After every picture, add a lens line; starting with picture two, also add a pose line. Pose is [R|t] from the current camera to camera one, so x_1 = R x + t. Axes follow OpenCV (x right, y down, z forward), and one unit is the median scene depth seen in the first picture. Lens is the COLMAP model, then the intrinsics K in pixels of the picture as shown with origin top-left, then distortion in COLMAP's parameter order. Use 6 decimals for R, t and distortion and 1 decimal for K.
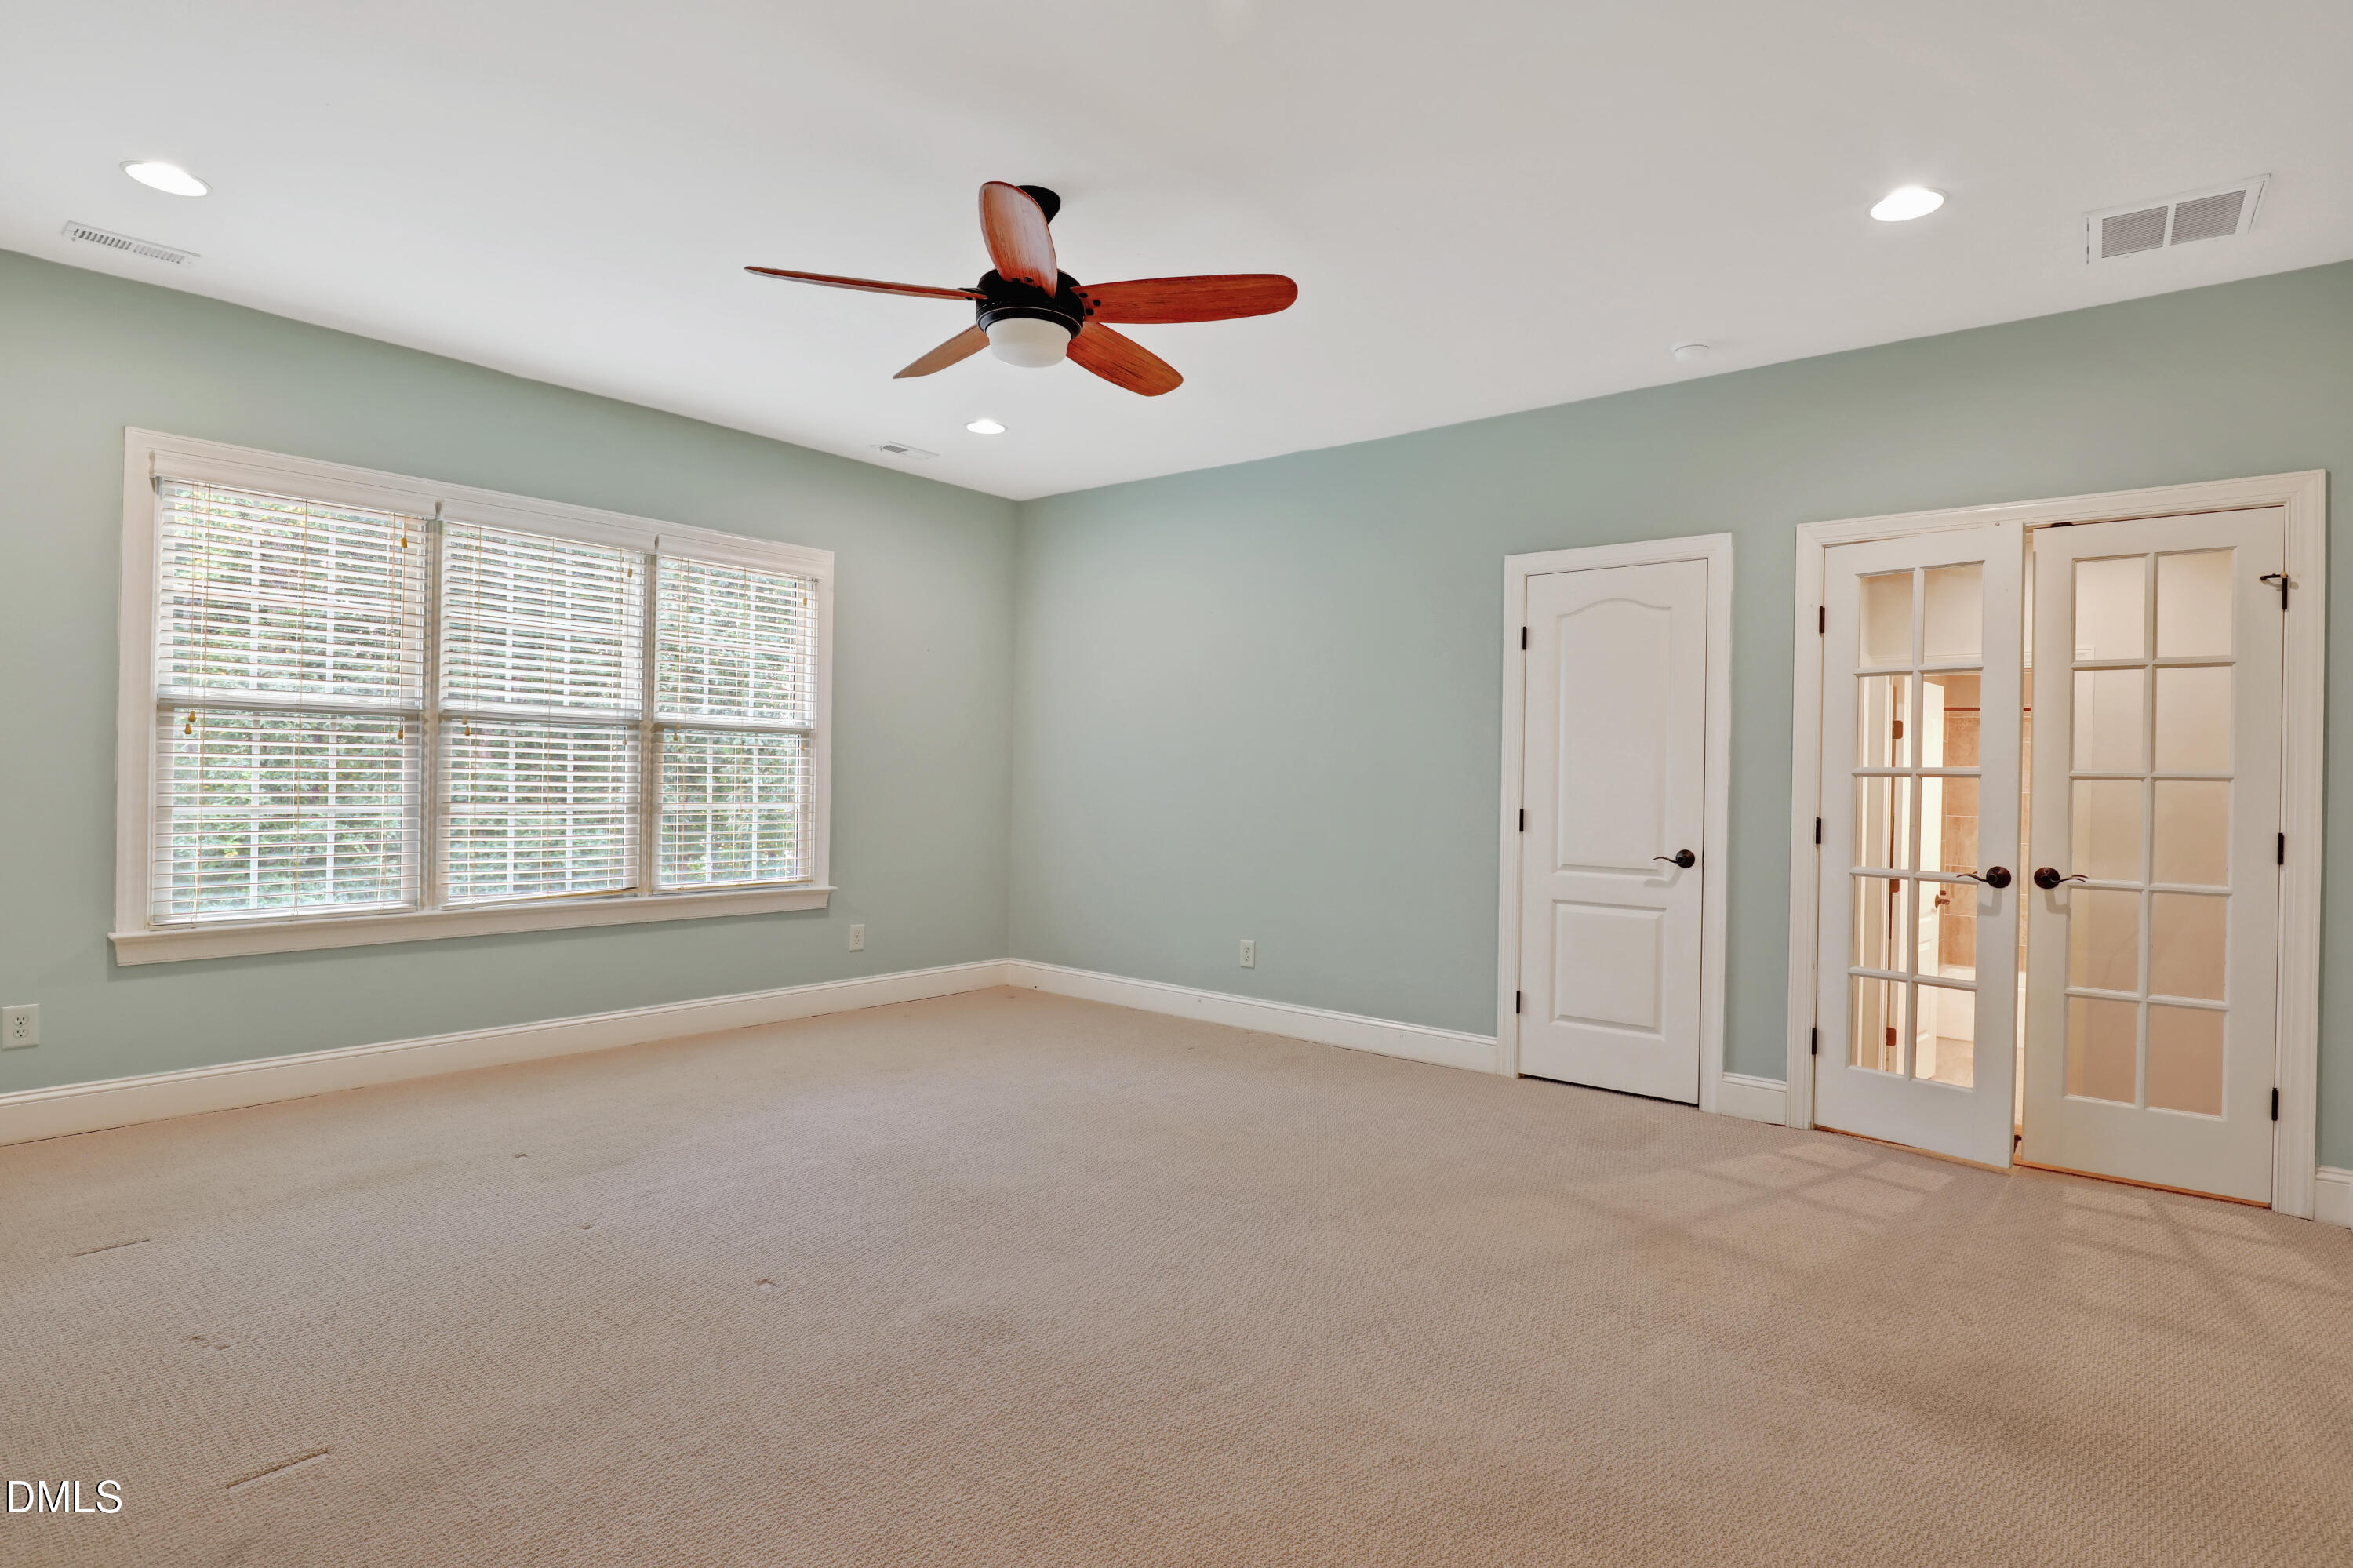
lens RADIAL K [[1275.5, 0, 1172.3], [0, 1275.5, 775.5], [0, 0, 1]] dist [-0.005508, -0.000158]
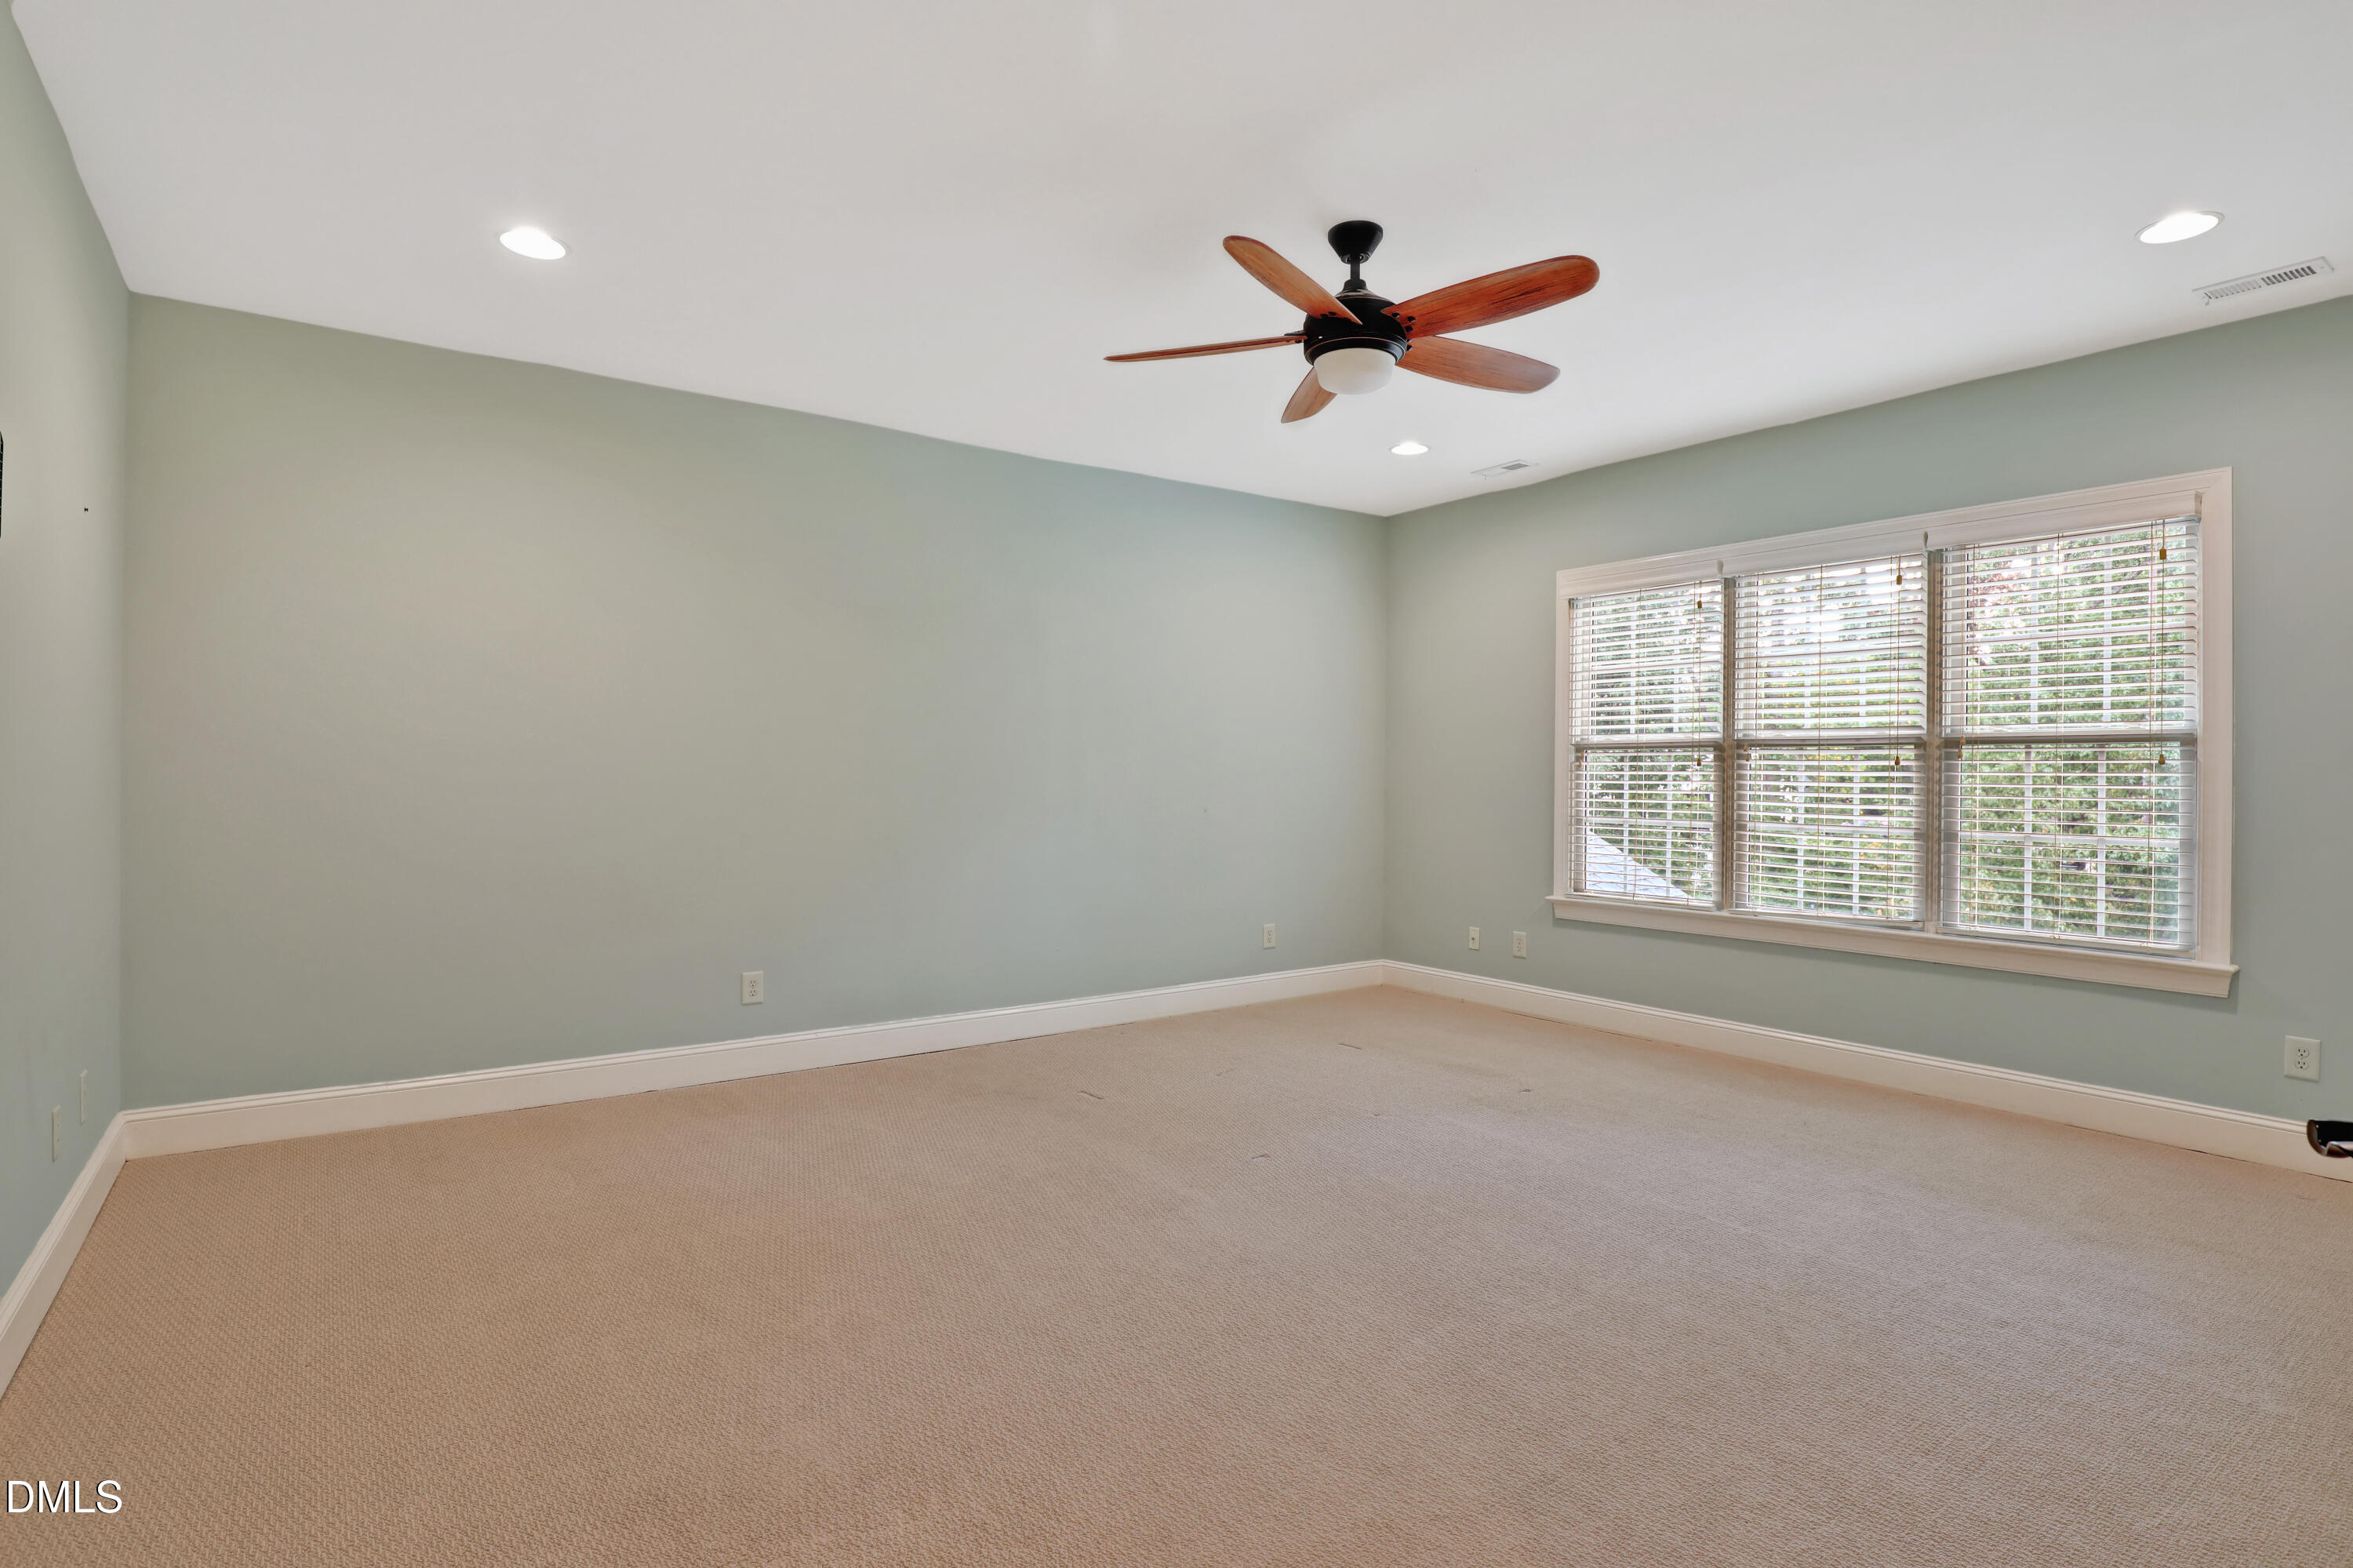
lens RADIAL K [[1275.5, 0, 1179.8], [0, 1275.5, 780.6], [0, 0, 1]] dist [-0.005508, -0.000158]
pose [[-0.288710, -0.020635, -0.957194, 0.620800], [-0.017329, 0.999717, -0.016325, 0.011903], [0.957260, 0.011874, -0.288986, 0.779518]]
